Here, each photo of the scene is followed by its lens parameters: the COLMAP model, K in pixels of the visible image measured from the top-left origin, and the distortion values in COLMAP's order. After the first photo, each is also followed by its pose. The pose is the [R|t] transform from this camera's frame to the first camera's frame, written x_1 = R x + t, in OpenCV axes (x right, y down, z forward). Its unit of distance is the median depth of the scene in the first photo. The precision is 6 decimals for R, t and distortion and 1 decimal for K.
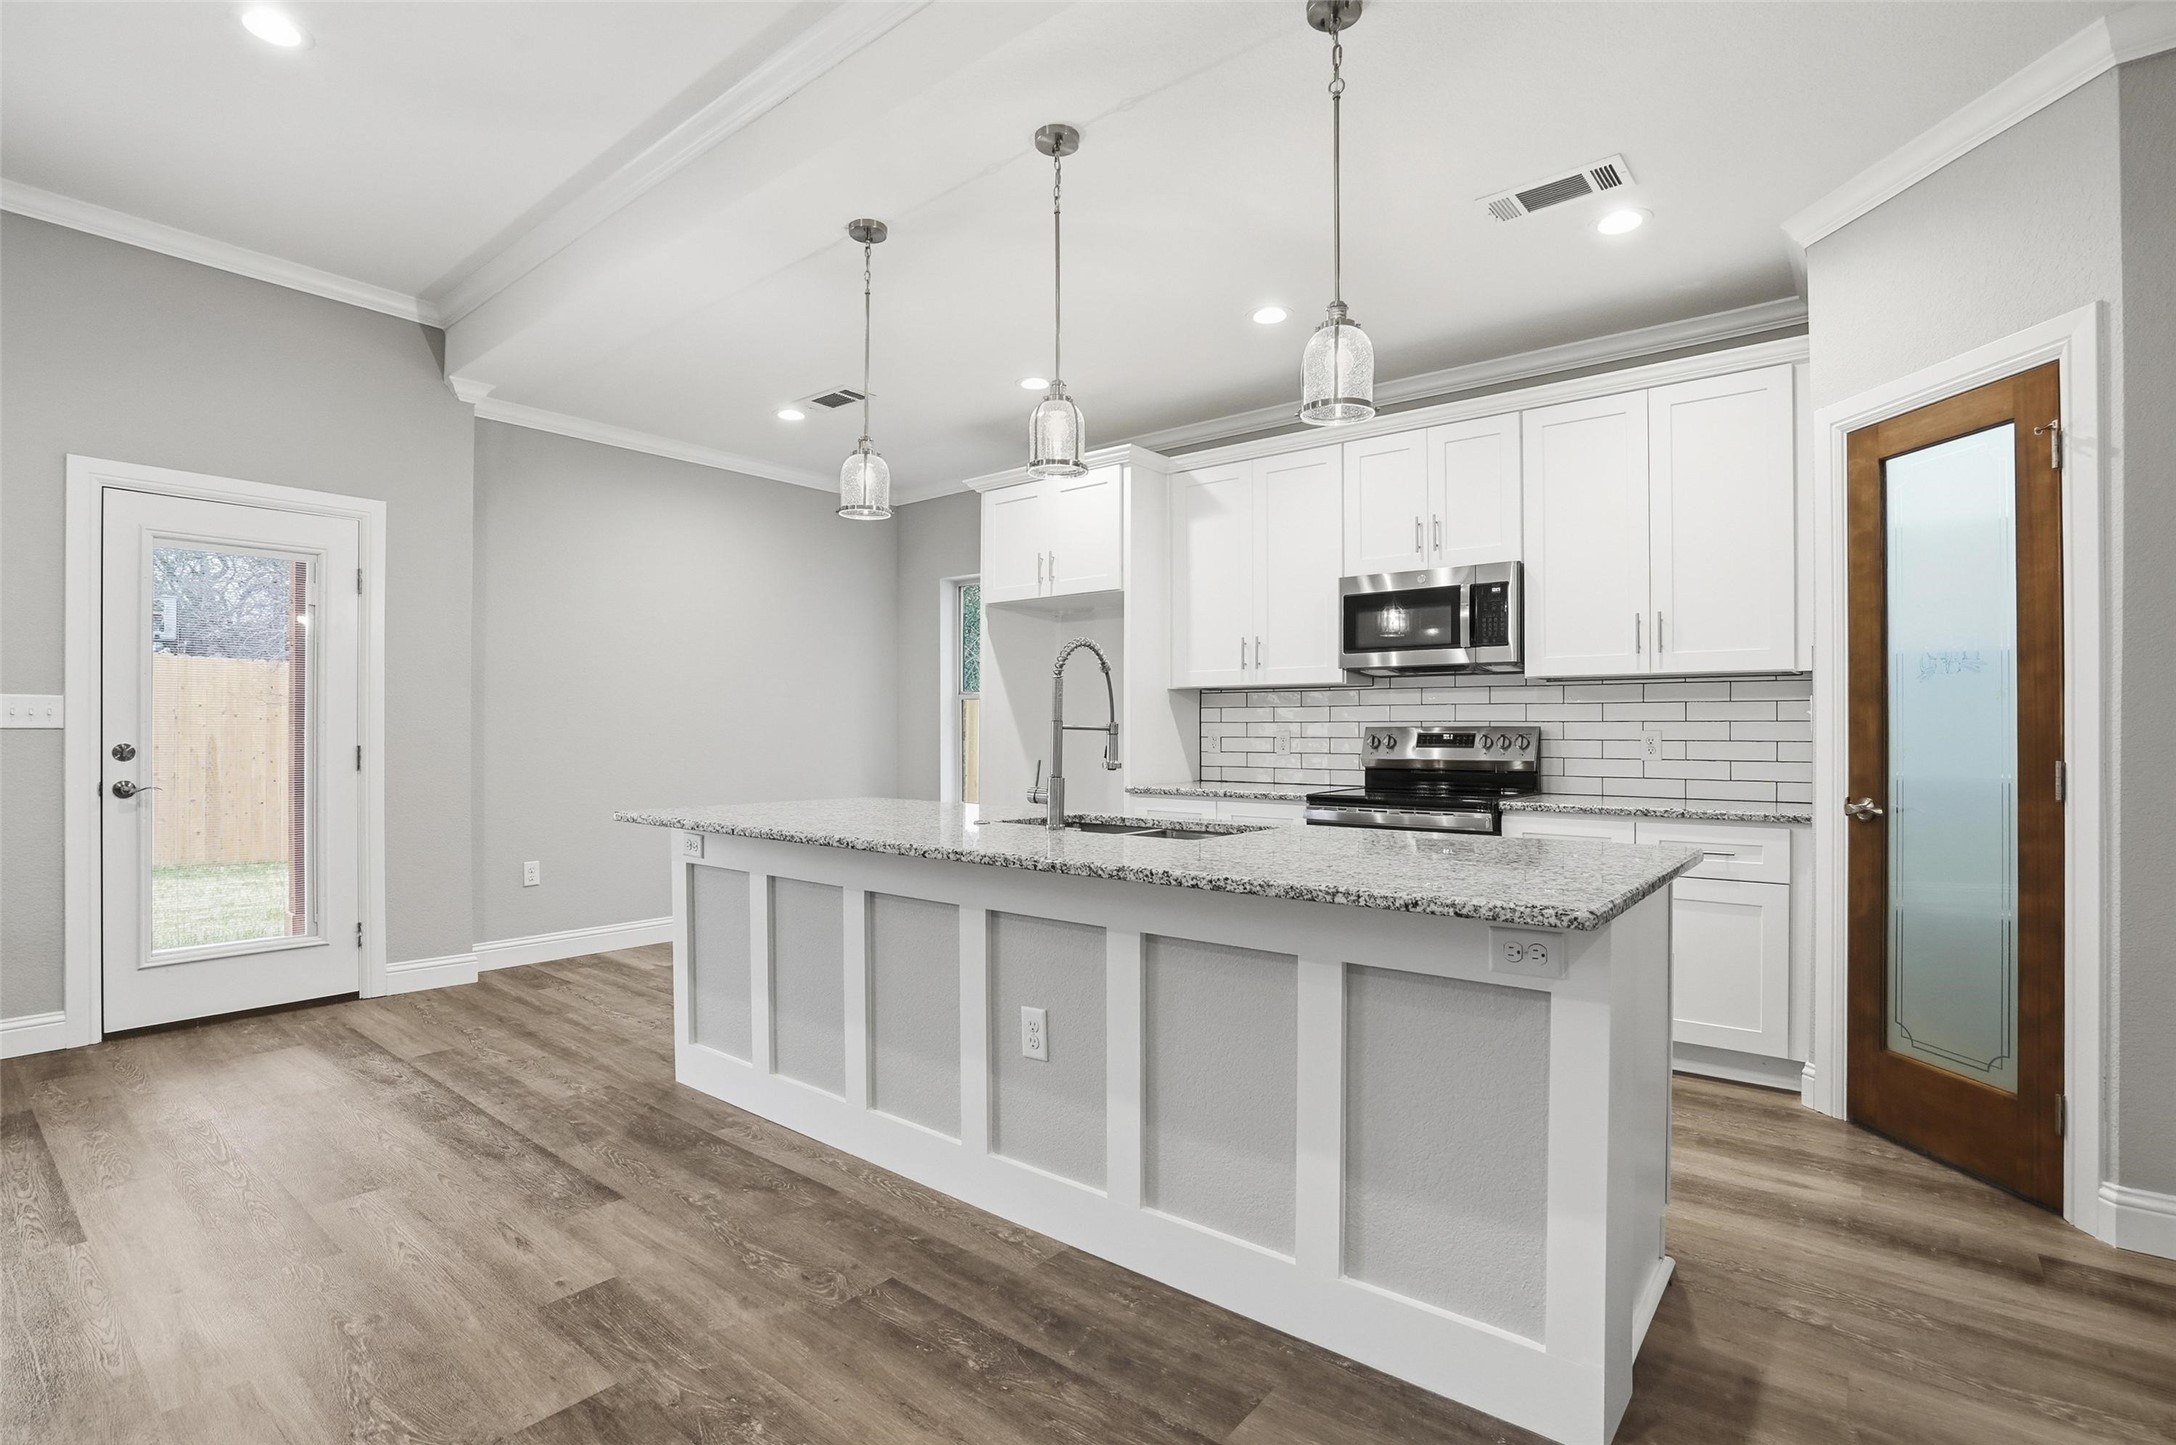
lens RADIAL K [[1010.4, 0, 1082.8], [0, 1010.4, 733.0], [0, 0, 1]] dist [-0.059930, 0.024728]
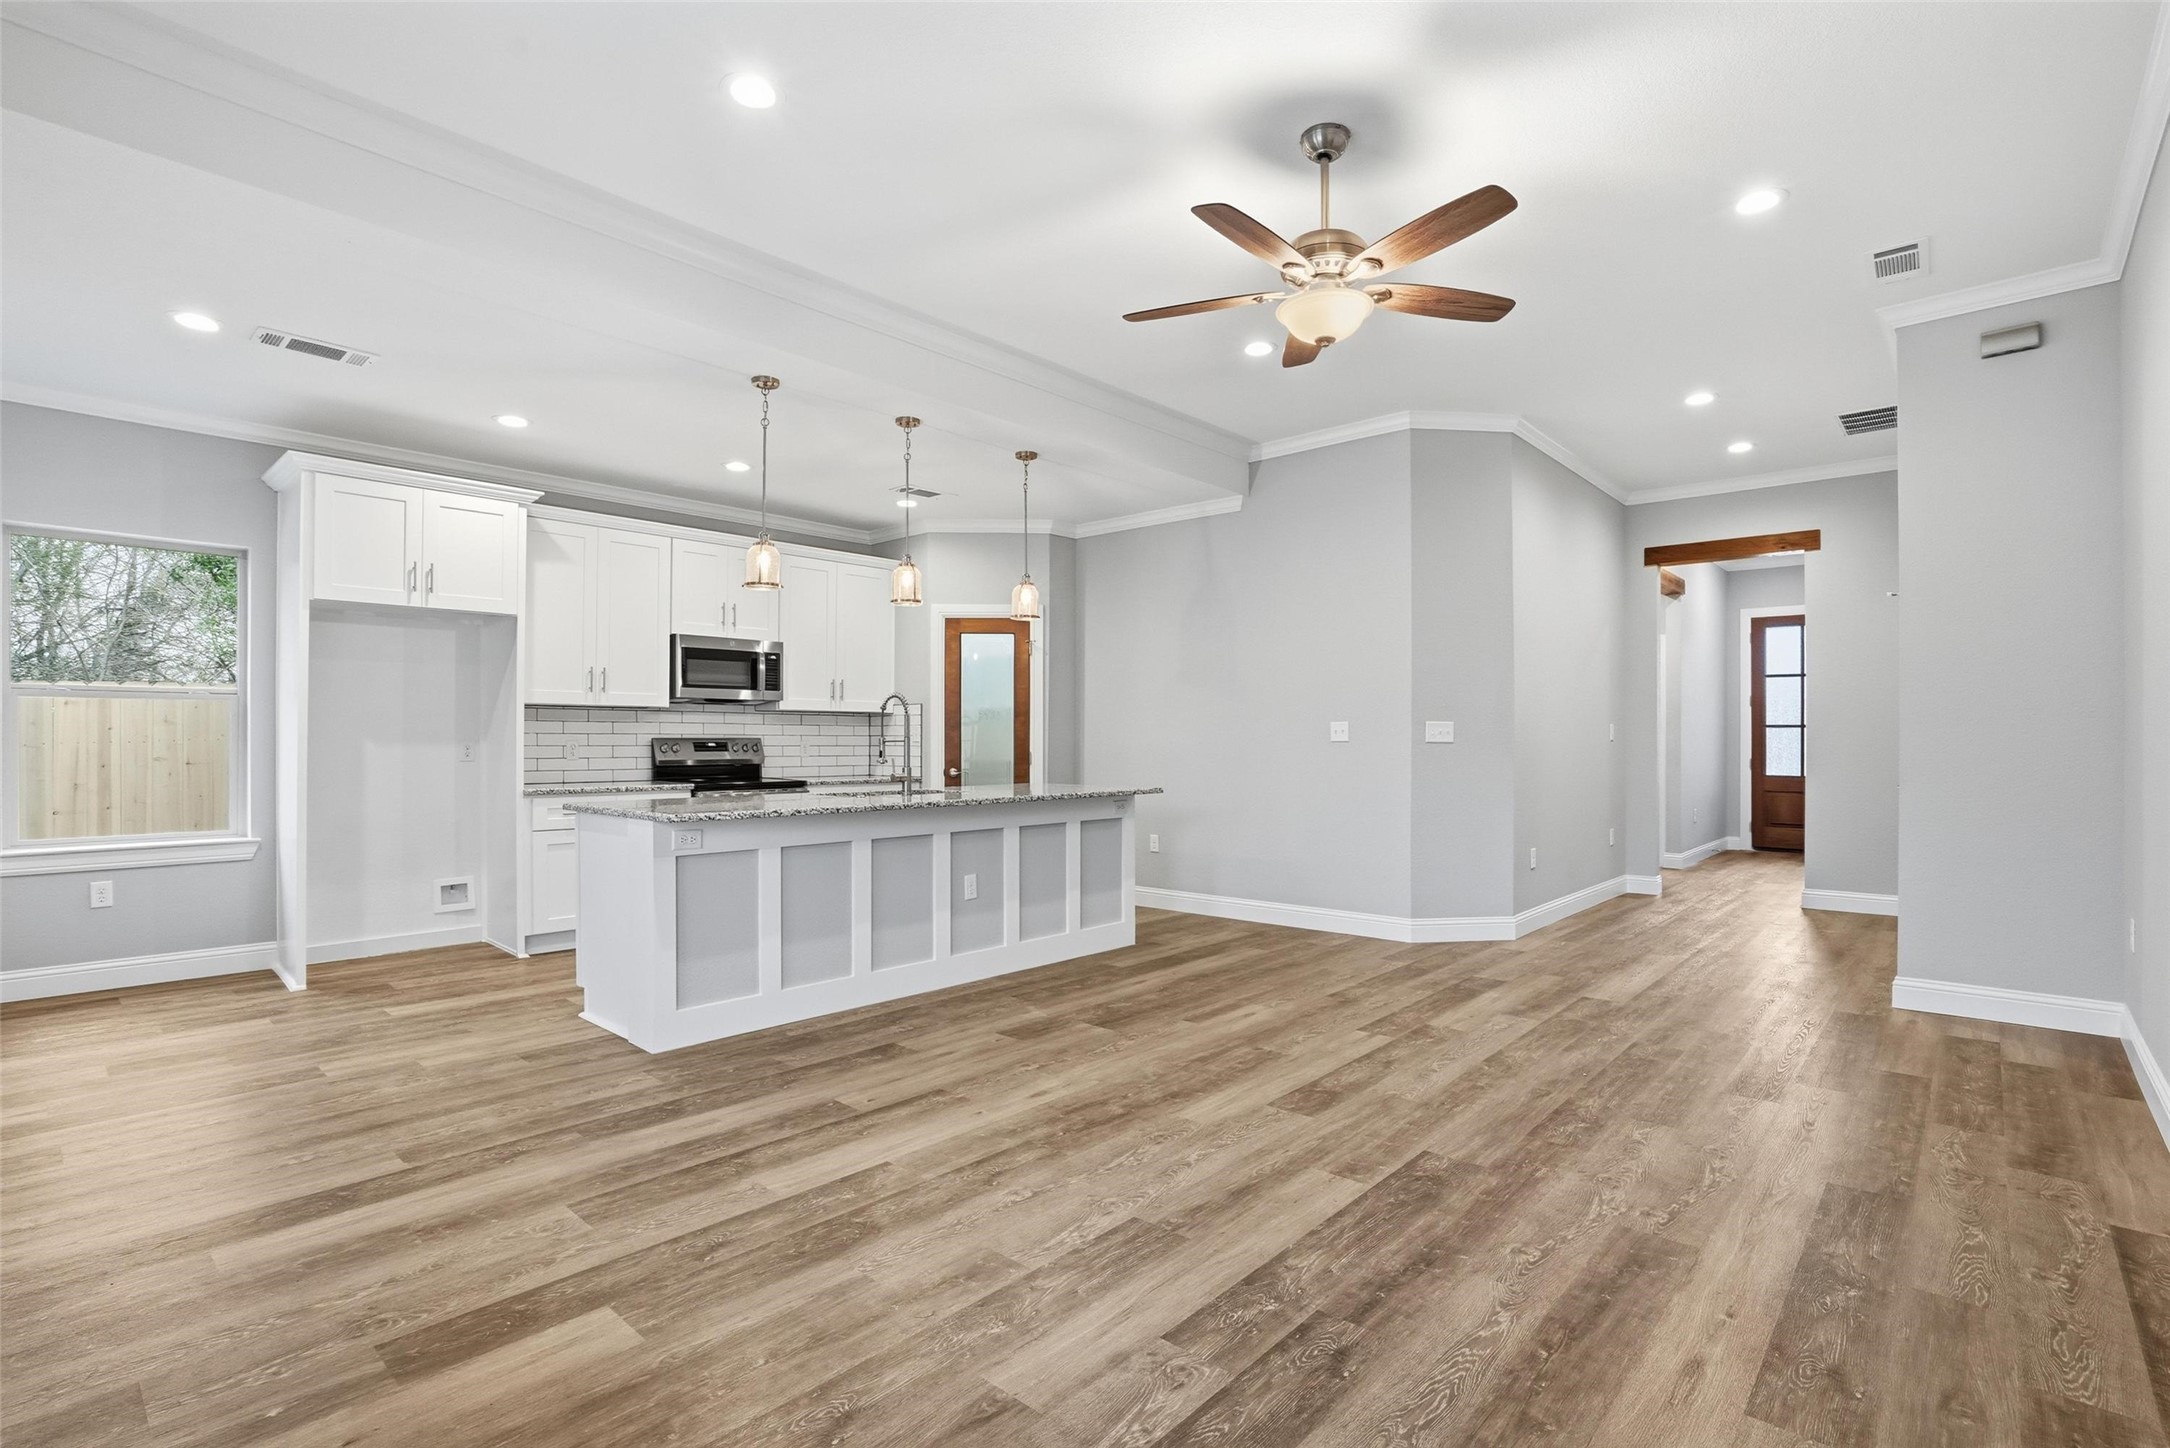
lens RADIAL K [[1007.6, 0, 1079.8], [0, 1007.6, 734.4], [0, 0, 1]] dist [-0.059930, 0.024728]
pose [[0.070950, 0.003891, 0.997472, -1.781016], [-0.001093, 0.999992, -0.003823, -0.009583], [-0.997479, -0.000819, 0.070953, 0.524129]]
